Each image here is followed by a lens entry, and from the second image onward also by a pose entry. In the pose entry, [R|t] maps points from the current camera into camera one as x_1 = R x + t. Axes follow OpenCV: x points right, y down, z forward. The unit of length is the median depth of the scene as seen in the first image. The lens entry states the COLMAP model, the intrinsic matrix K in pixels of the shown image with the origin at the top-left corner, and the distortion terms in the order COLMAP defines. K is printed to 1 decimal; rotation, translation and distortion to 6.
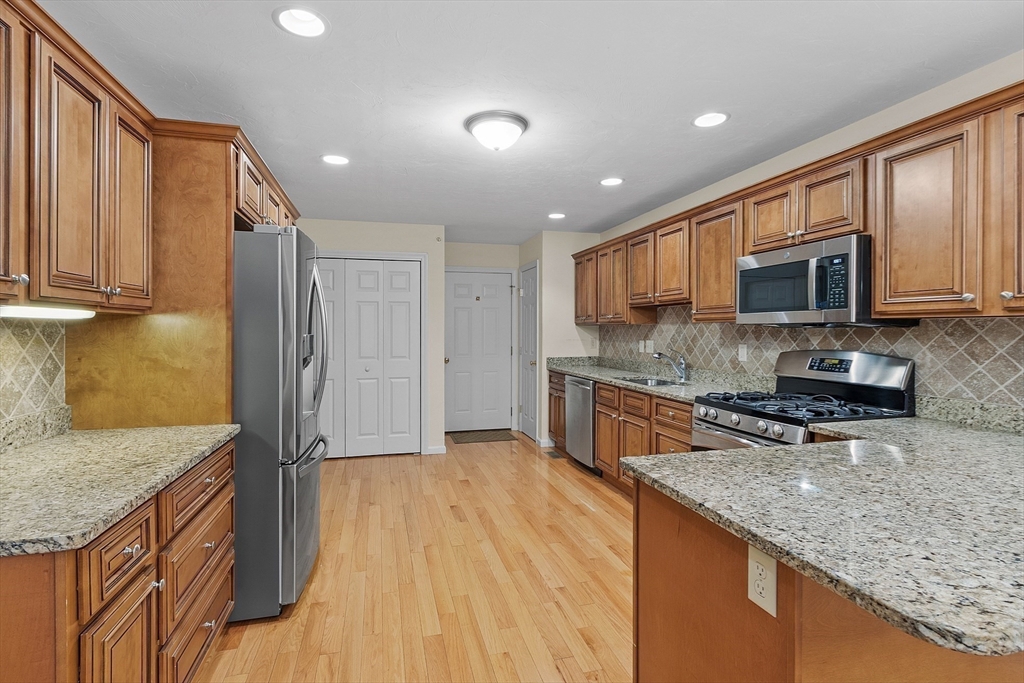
lens RADIAL K [[481.1, 0, 506.6], [0, 481.1, 338.4], [0, 0, 1]] dist [0.000147, -0.000066]
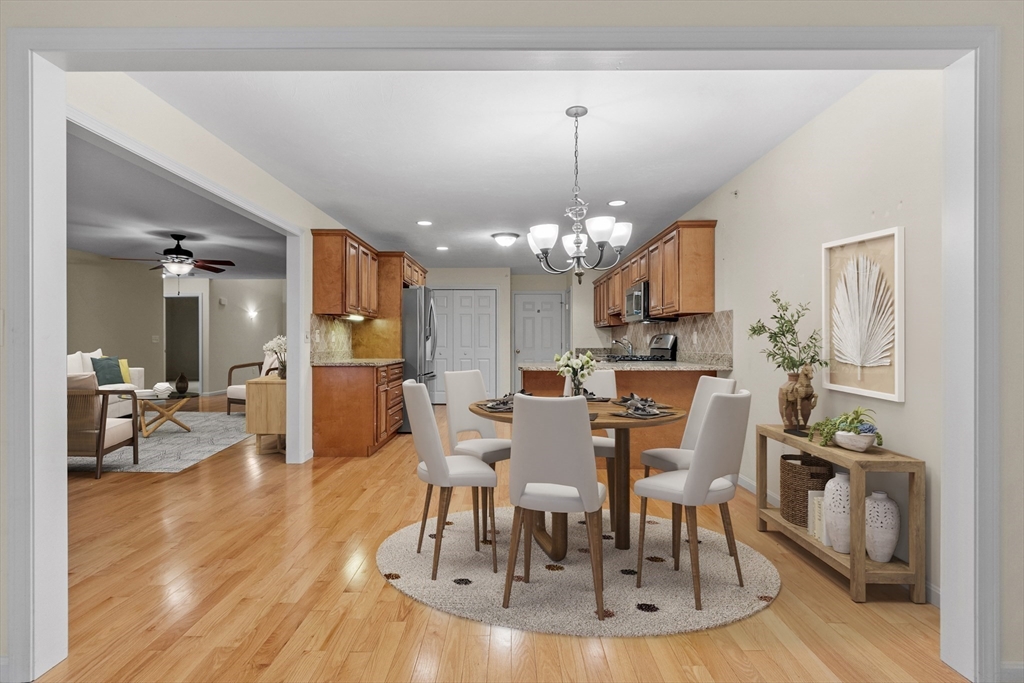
lens RADIAL K [[481.1, 0, 506.6], [0, 481.1, 338.4], [0, 0, 1]] dist [0.000147, -0.000066]
pose [[0.966320, -0.002456, -0.257333, 0.572647], [-0.004086, 0.999682, -0.024887, 0.101150], [0.257312, 0.025100, 0.966002, -1.202278]]
